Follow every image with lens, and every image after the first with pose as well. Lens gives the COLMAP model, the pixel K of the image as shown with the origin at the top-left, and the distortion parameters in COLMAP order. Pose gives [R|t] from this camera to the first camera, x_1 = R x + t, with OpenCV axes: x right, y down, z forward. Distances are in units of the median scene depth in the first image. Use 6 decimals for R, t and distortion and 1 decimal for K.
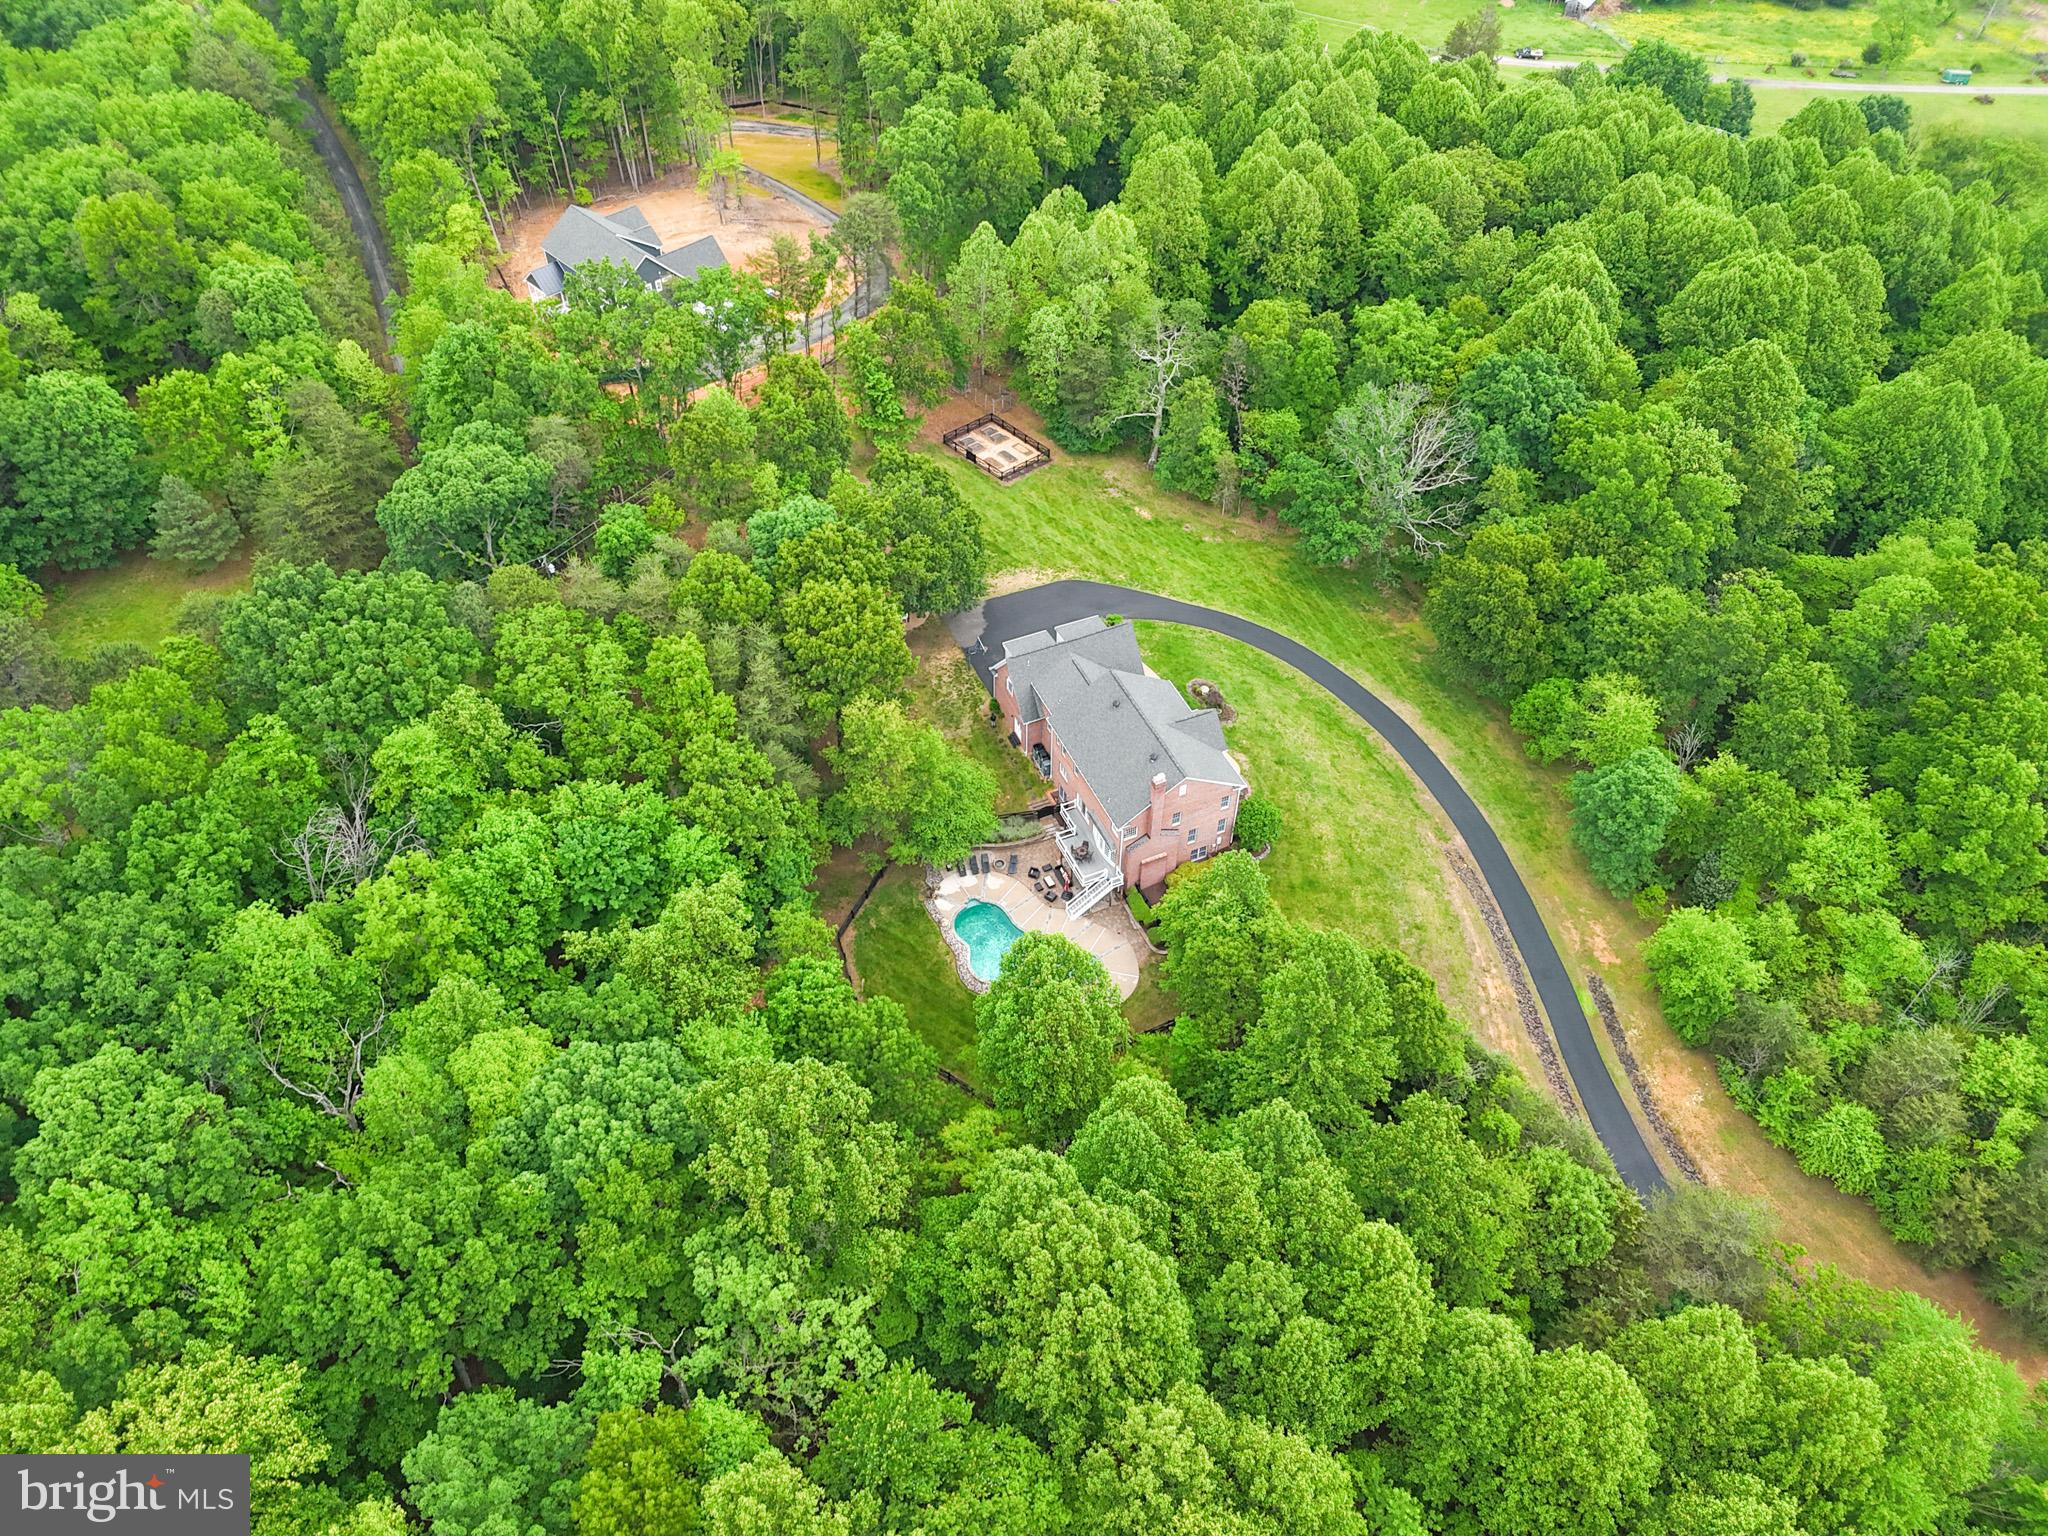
lens RADIAL K [[1491.3, 0, 1030.0], [0, 1491.3, 770.8], [0, 0, 1]] dist [0.101855, -0.149878]
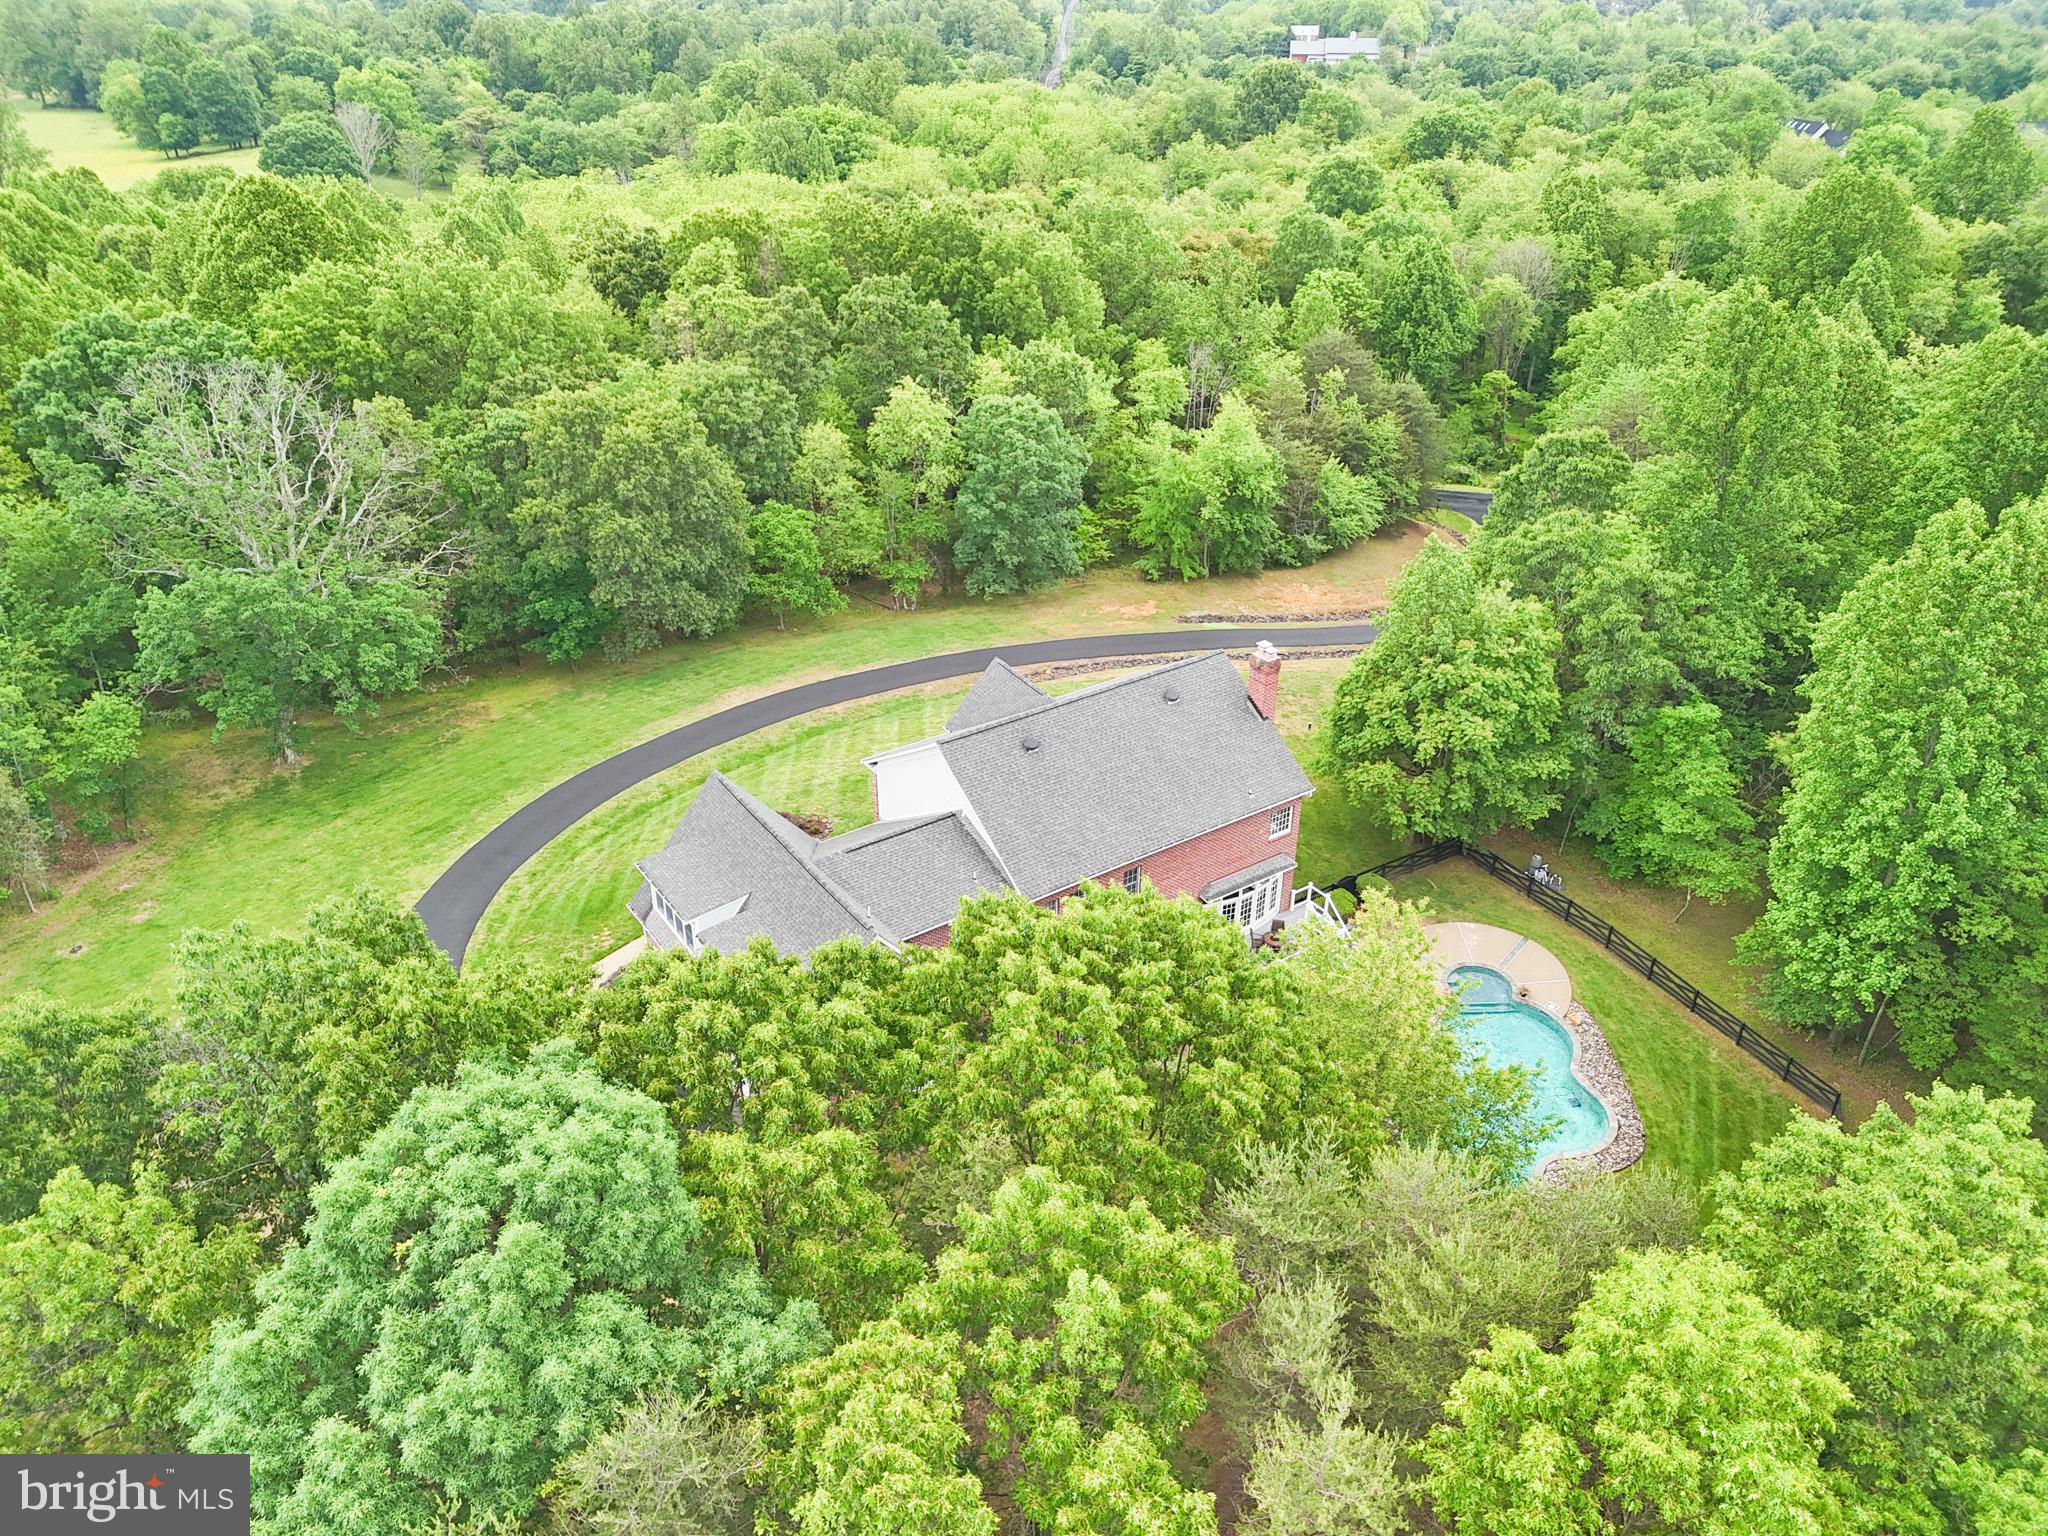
lens RADIAL K [[1506.1, 0, 1032.5], [0, 1506.1, 767.1], [0, 0, 1]] dist [0.060762, -0.055091]
pose [[-0.184221, -0.503943, 0.843863, -0.310083], [0.713833, 0.521589, 0.467320, -0.239933], [-0.675652, 0.688467, 0.263643, 0.853405]]
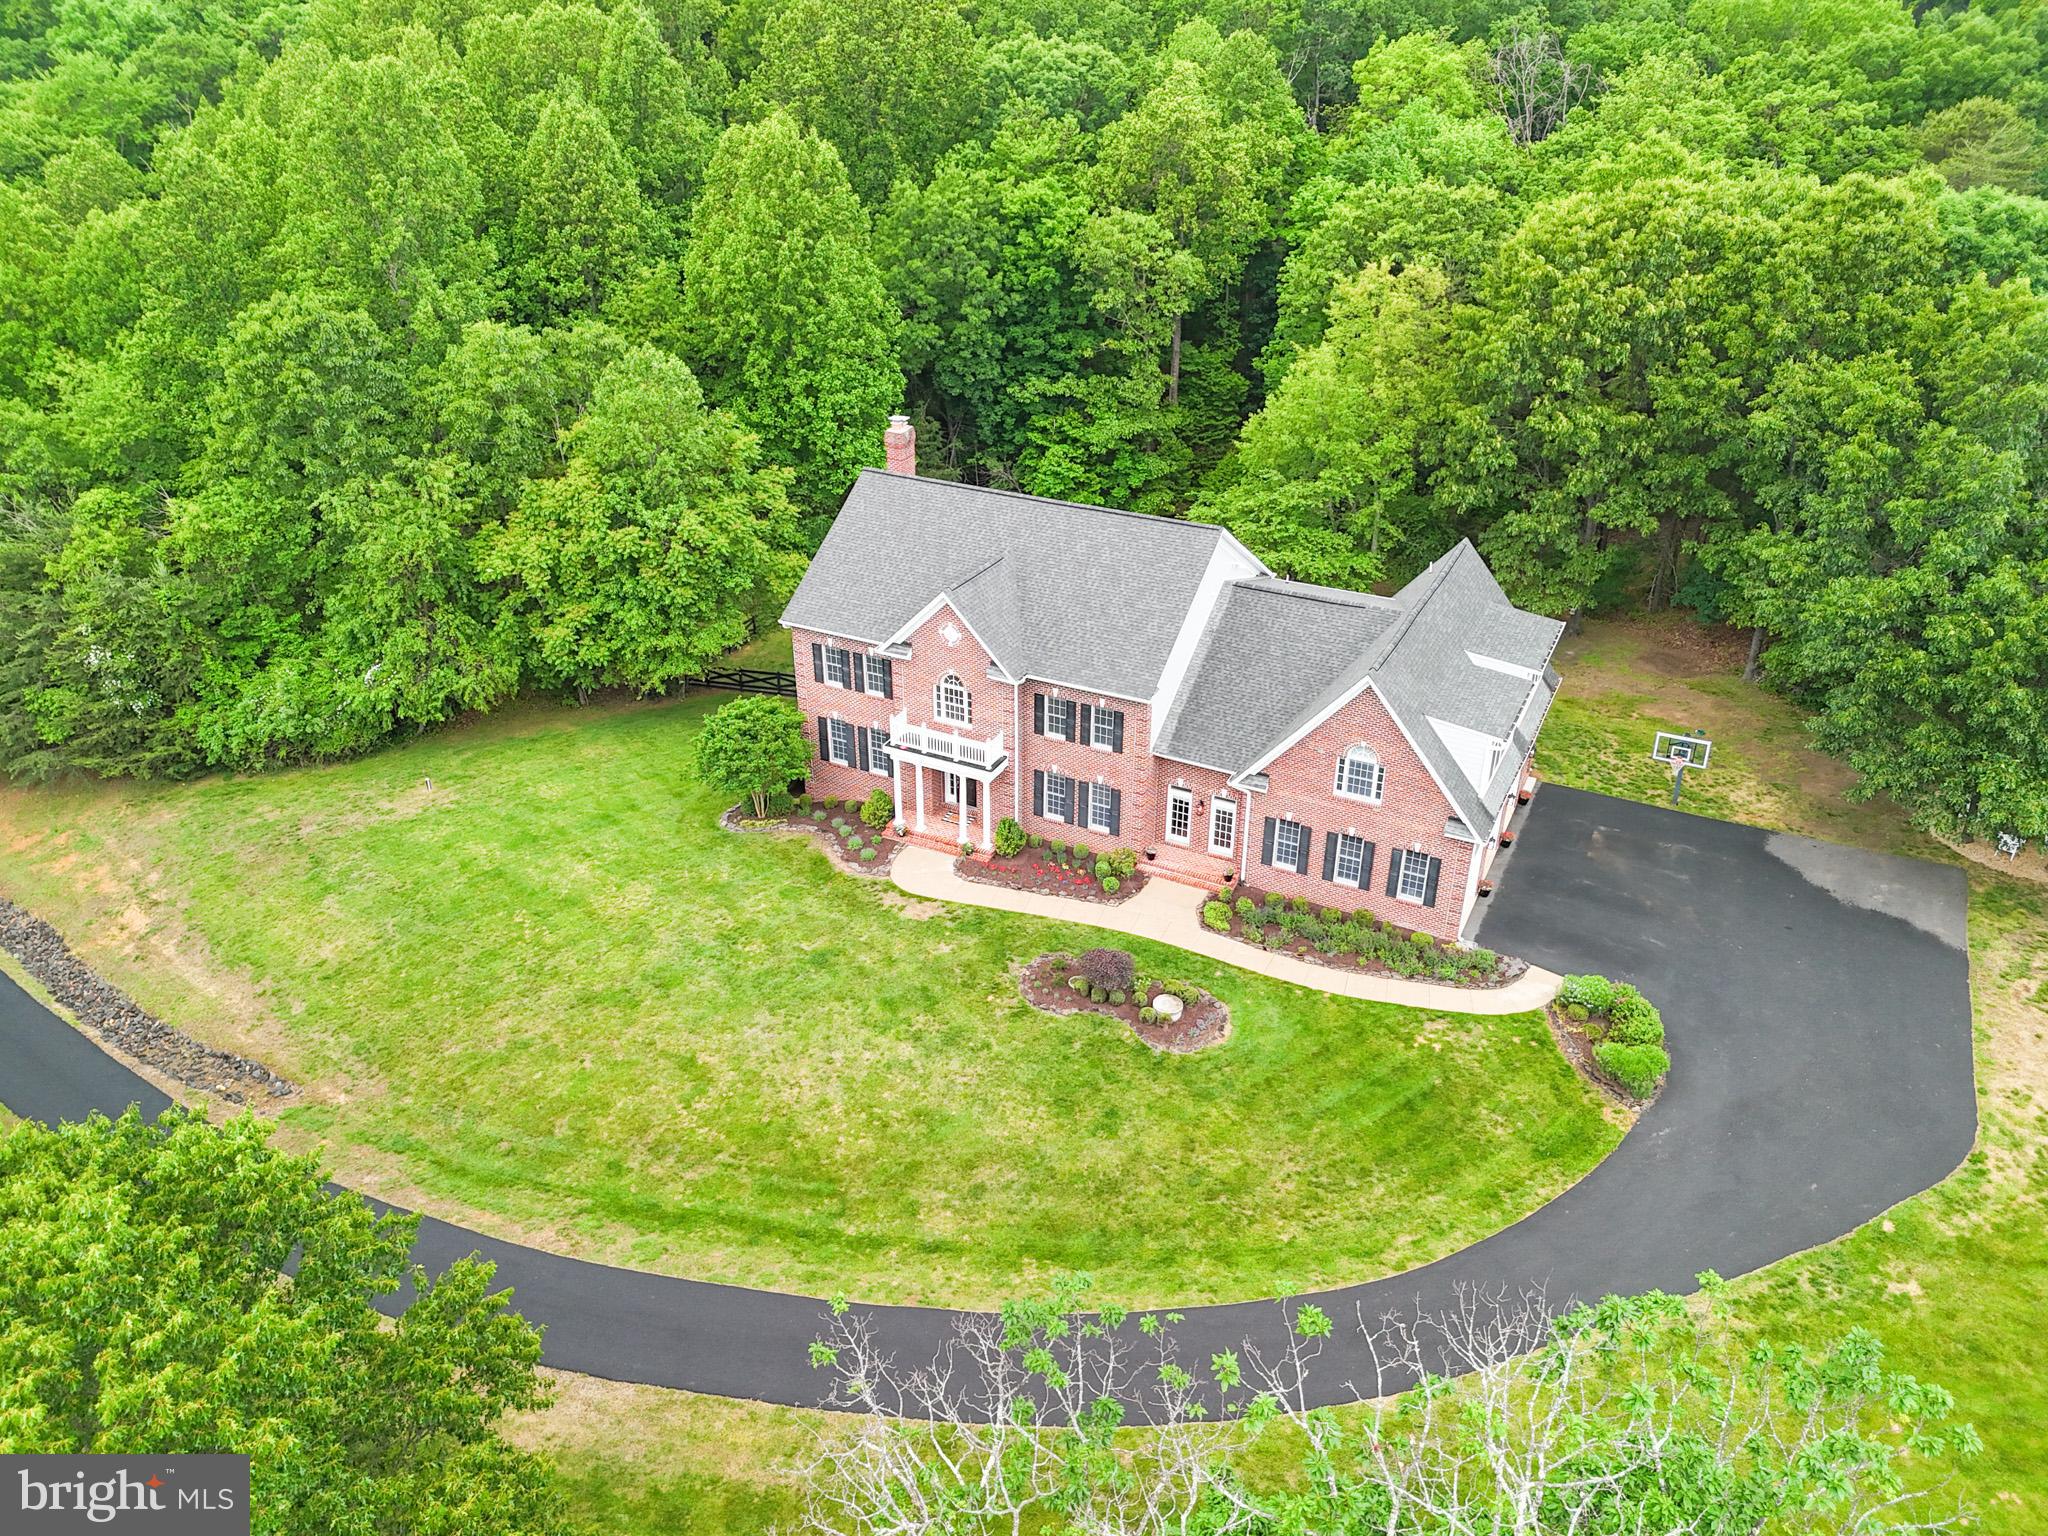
lens RADIAL K [[1511.6, 0, 1030.8], [0, 1511.6, 775.4], [0, 0, 1]] dist [0.068714, -0.072455]
pose [[-0.772348, 0.305490, -0.556915, 0.319908], [-0.469372, 0.316258, 0.824421, -0.335771], [0.427981, 0.898141, -0.100872, 1.050083]]
